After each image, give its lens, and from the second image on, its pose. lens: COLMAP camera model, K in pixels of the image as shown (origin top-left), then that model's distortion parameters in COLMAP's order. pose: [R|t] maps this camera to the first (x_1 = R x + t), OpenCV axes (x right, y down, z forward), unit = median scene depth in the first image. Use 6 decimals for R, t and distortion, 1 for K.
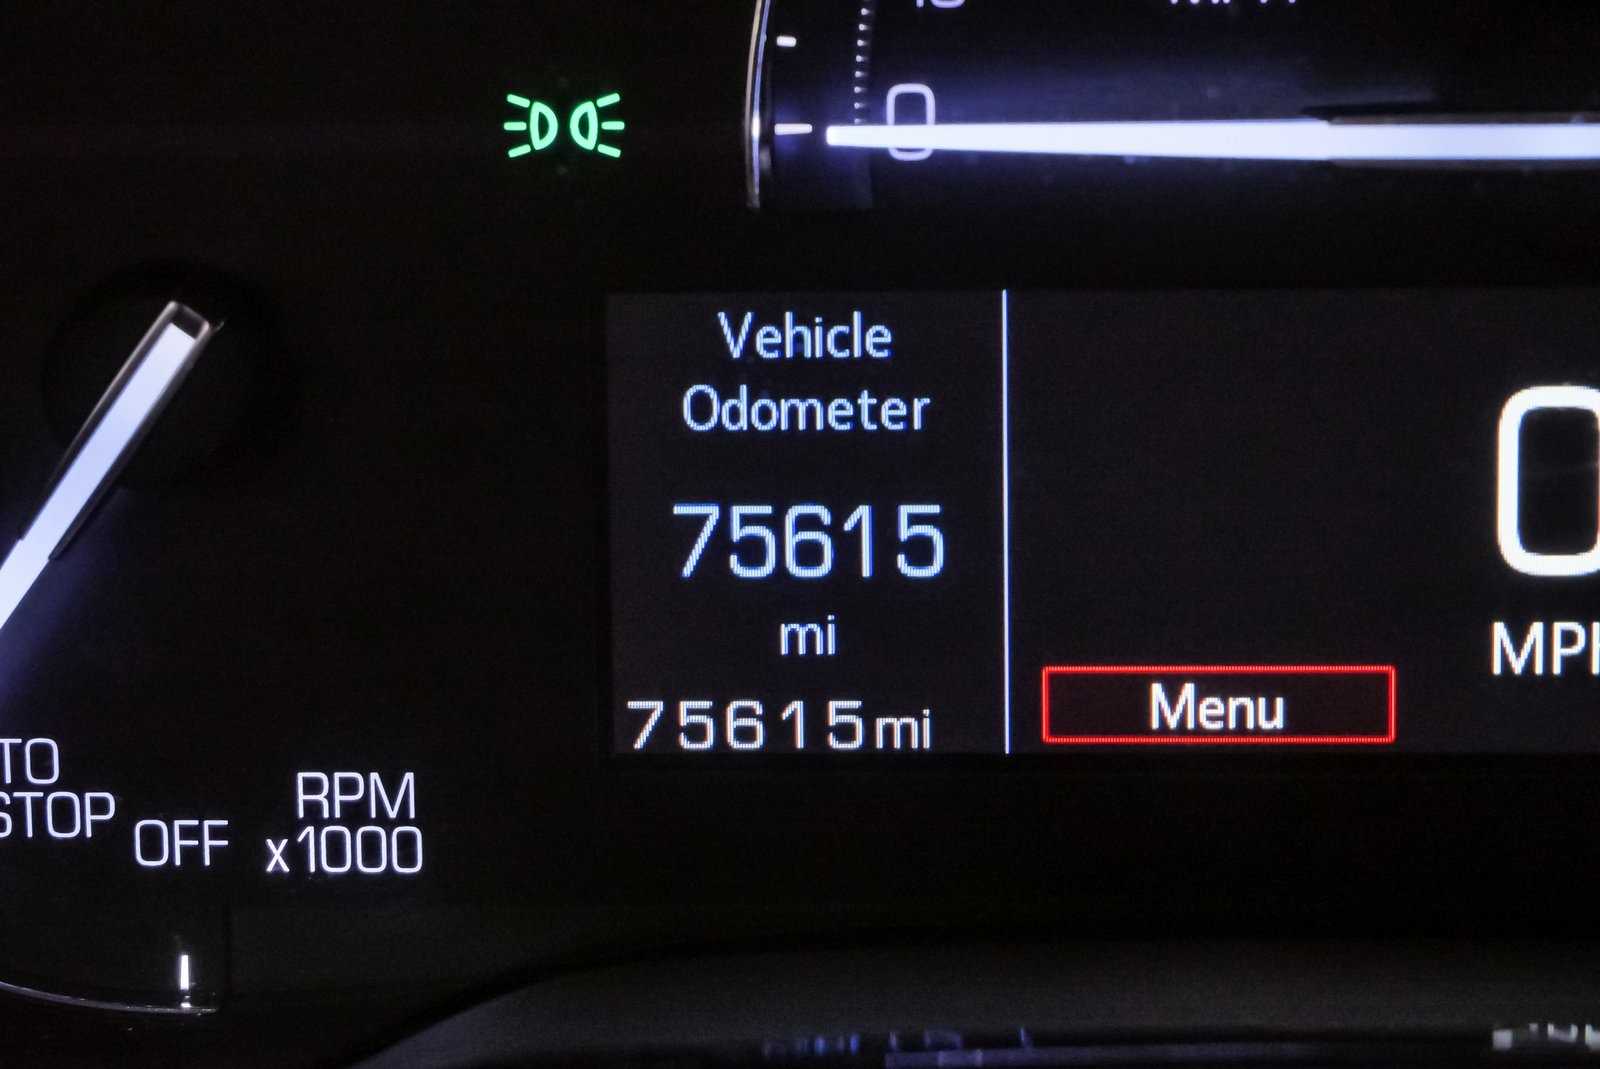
lens RADIAL K [[5462.2, 0, 800.0], [0, 5462.2, 534.5], [0, 0, 1]] dist [0.014099, 0.858392]
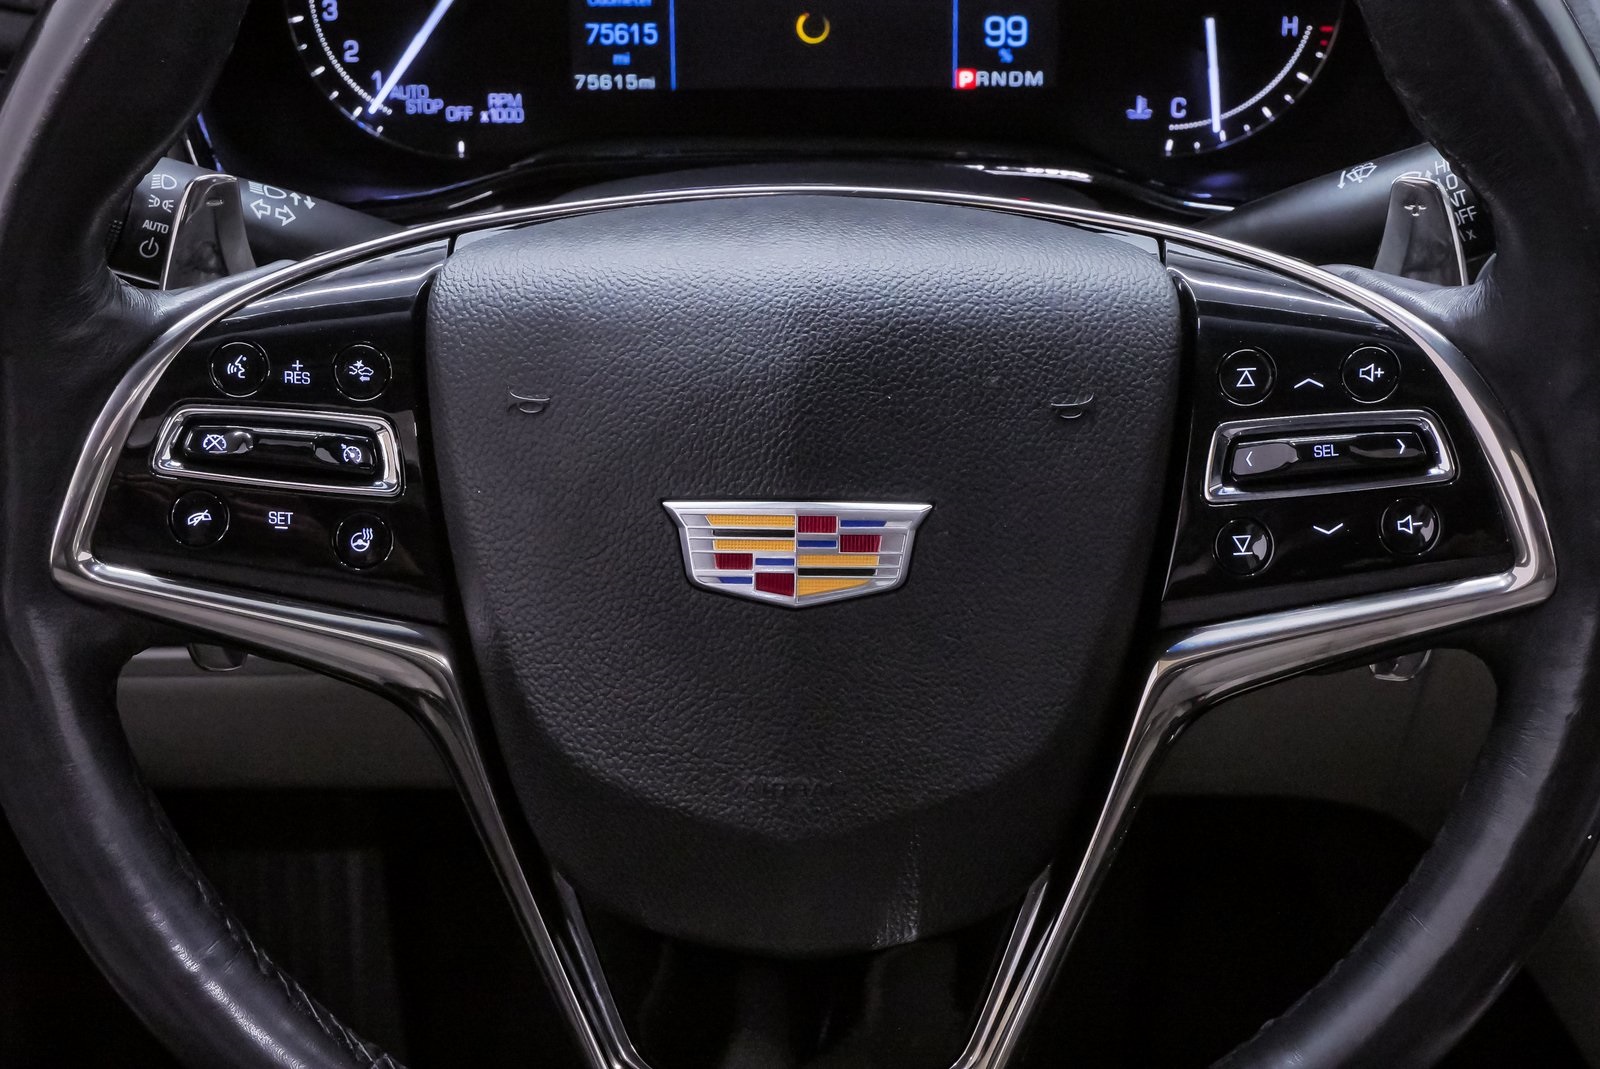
lens RADIAL K [[3240.1, 0, 800.0], [0, 3240.1, 534.5], [0, 0, 1]] dist [0.043221, 0.108367]
pose [[0.999090, -0.009807, 0.041514, 0.028896], [0.003032, 0.987077, 0.160218, -0.016389], [-0.042549, -0.159946, 0.986208, -1.324180]]
